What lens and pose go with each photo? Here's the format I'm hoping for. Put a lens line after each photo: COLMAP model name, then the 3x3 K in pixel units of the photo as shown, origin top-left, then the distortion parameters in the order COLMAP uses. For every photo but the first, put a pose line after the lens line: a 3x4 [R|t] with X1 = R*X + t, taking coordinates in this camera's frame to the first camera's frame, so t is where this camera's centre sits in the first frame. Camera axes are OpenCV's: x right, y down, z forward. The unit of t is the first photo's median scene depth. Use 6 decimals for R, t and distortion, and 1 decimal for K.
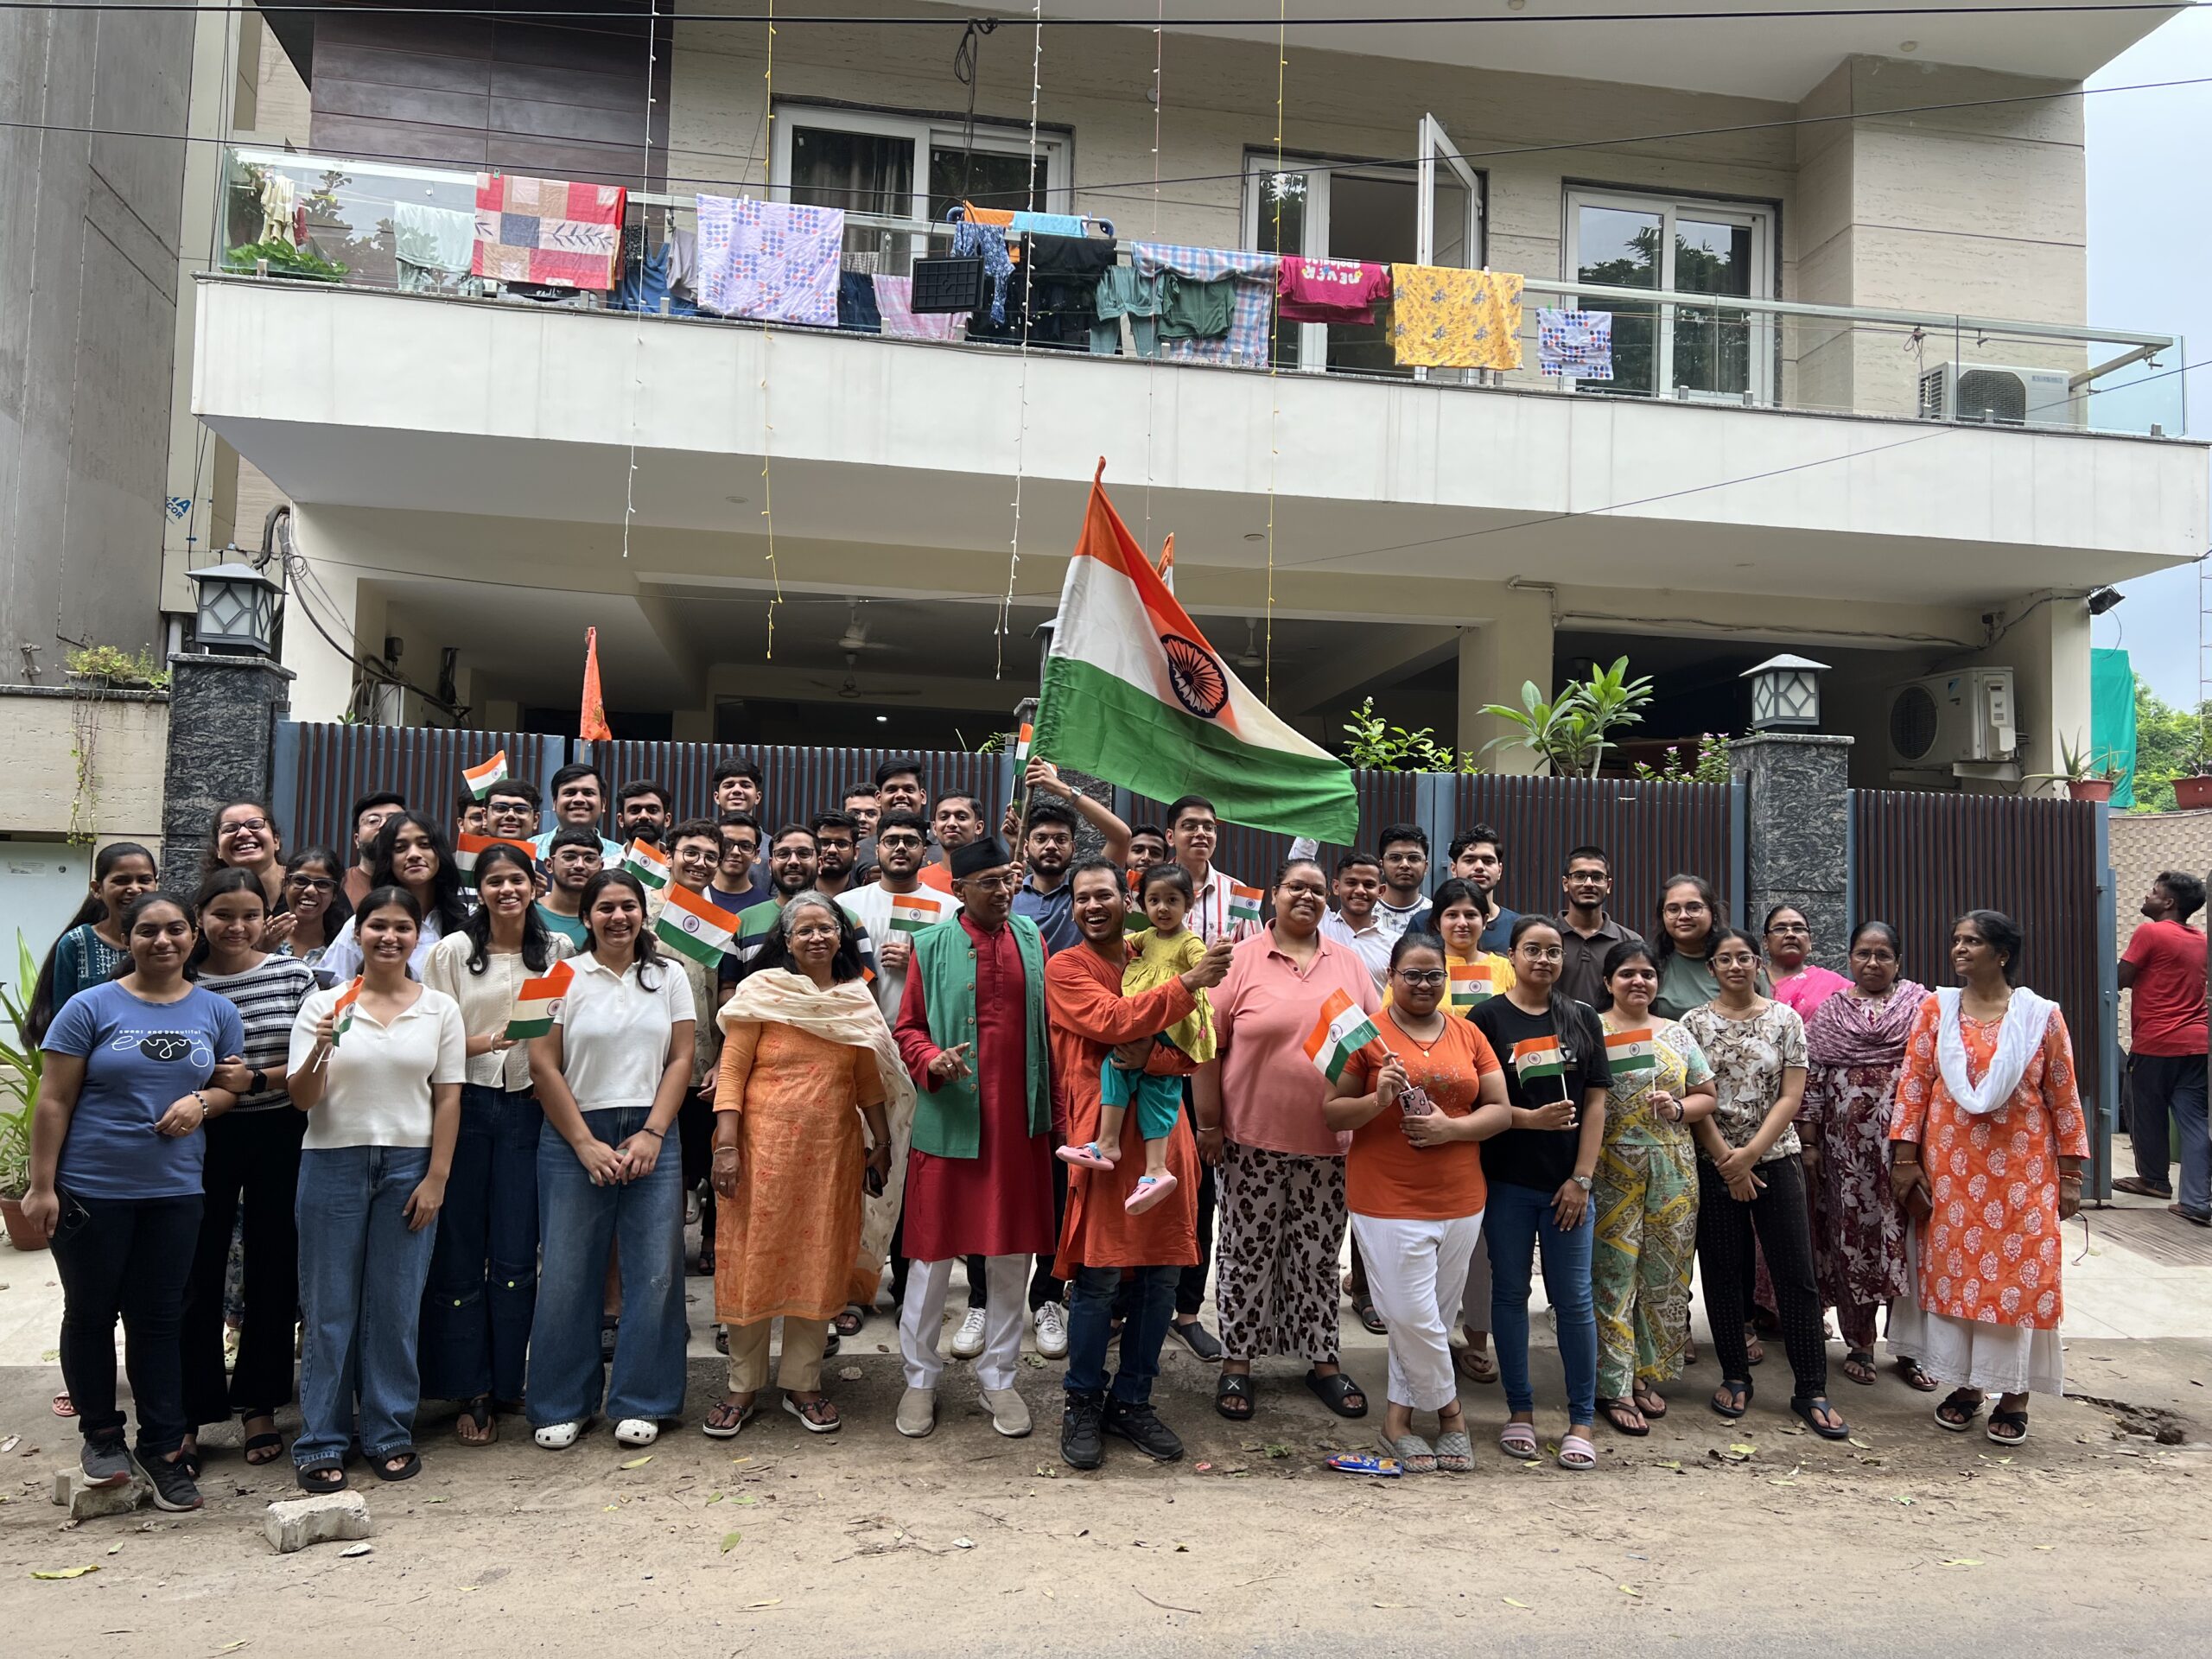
lens RADIAL K [[1652.0, 0, 1106.5], [0, 1652.0, 831.9], [0, 0, 1]] dist [0.035708, -0.033791]
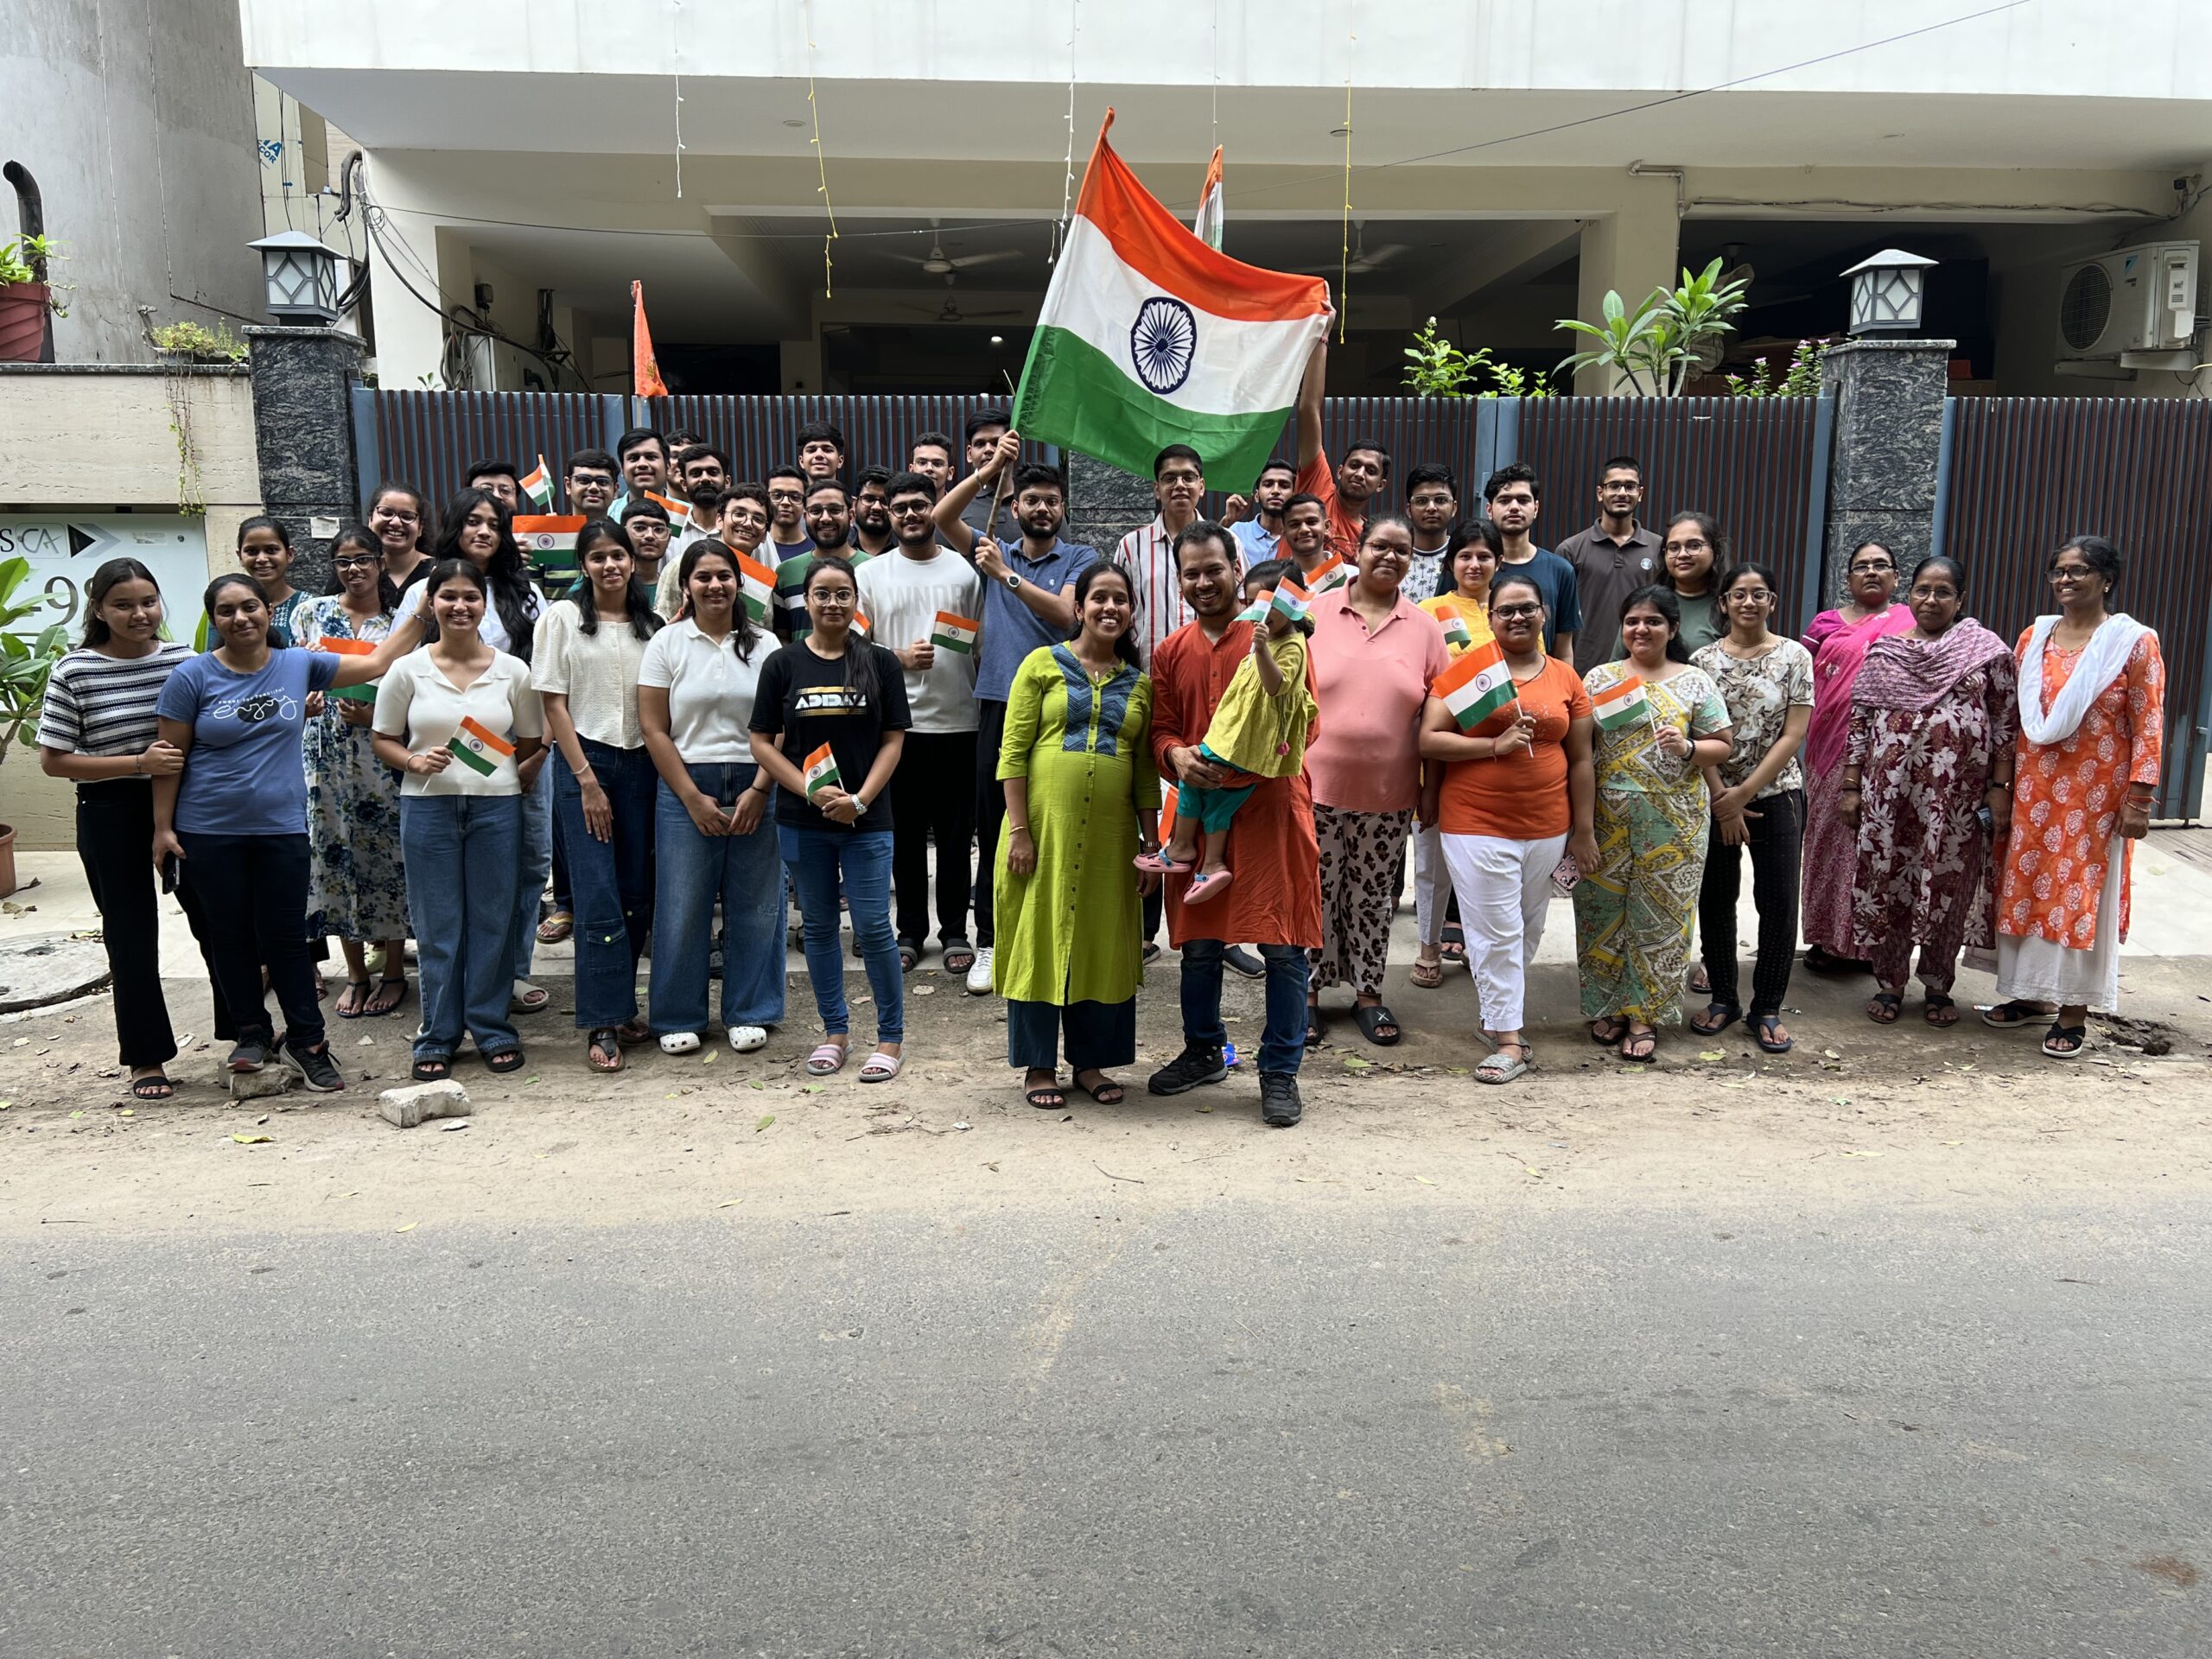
lens RADIAL K [[1698.8, 0, 1127.1], [0, 1698.8, 844.0], [0, 0, 1]] dist [0.057400, -0.063457]
pose [[0.993807, -0.005583, -0.110977, 0.107870], [0.031388, 0.972168, 0.232173, -0.024740], [0.106592, -0.234219, 0.966323, -0.061675]]
